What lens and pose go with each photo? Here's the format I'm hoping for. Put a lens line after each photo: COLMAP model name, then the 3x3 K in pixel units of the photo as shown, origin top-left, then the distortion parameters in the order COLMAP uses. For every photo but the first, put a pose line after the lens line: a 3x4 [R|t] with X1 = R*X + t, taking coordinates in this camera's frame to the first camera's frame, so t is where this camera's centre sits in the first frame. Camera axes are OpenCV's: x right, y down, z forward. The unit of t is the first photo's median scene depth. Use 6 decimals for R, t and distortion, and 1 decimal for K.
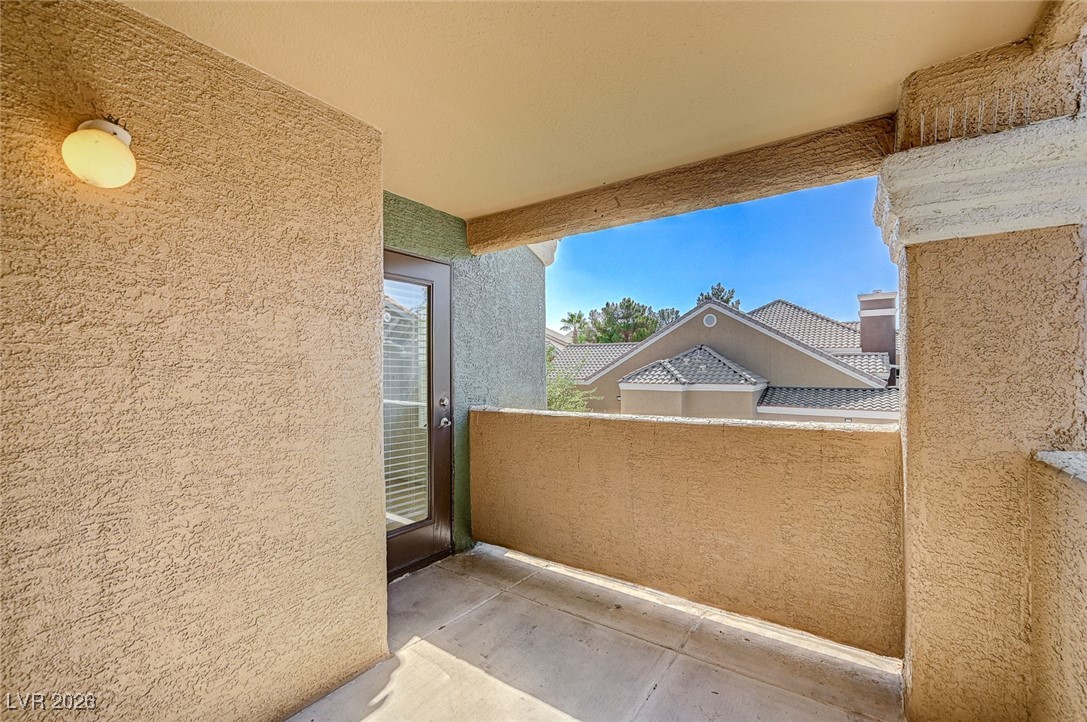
lens RADIAL K [[466.9, 0, 532.7], [0, 466.9, 365.1], [0, 0, 1]] dist [0.002633, 0.000113]
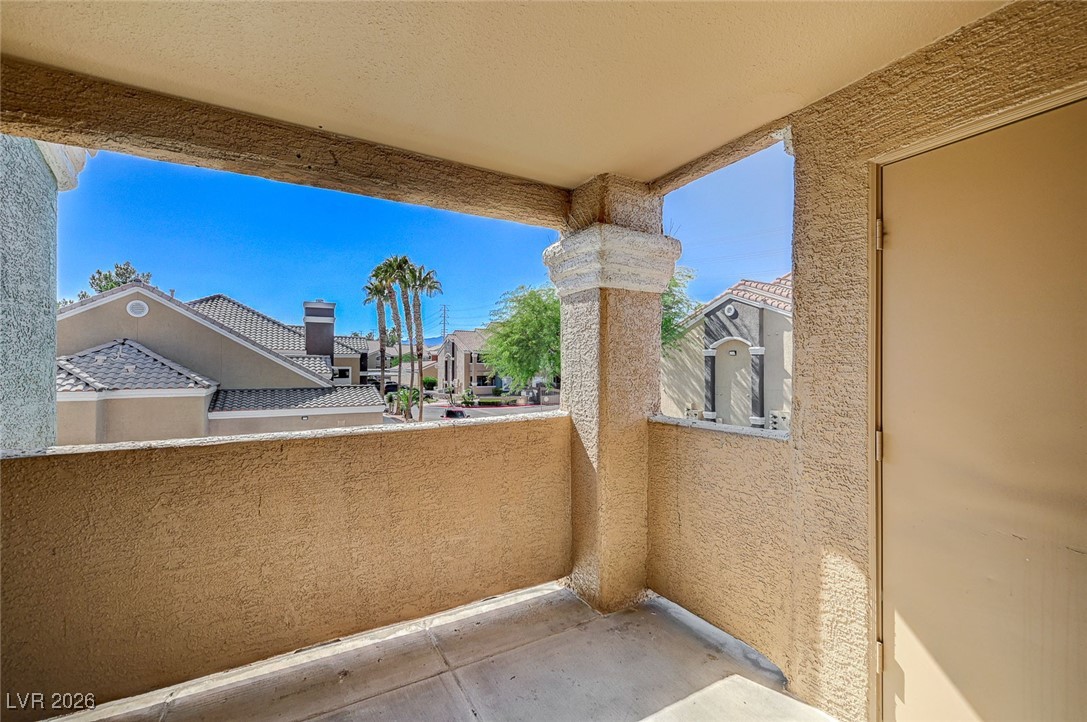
lens RADIAL K [[466.9, 0, 539.8], [0, 466.9, 364.2], [0, 0, 1]] dist [0.002633, 0.000113]
pose [[0.404806, 0.010849, 0.914338, -0.077309], [-0.007247, 0.999936, -0.008656, 0.000135], [-0.914374, -0.003122, 0.404859, 0.071846]]
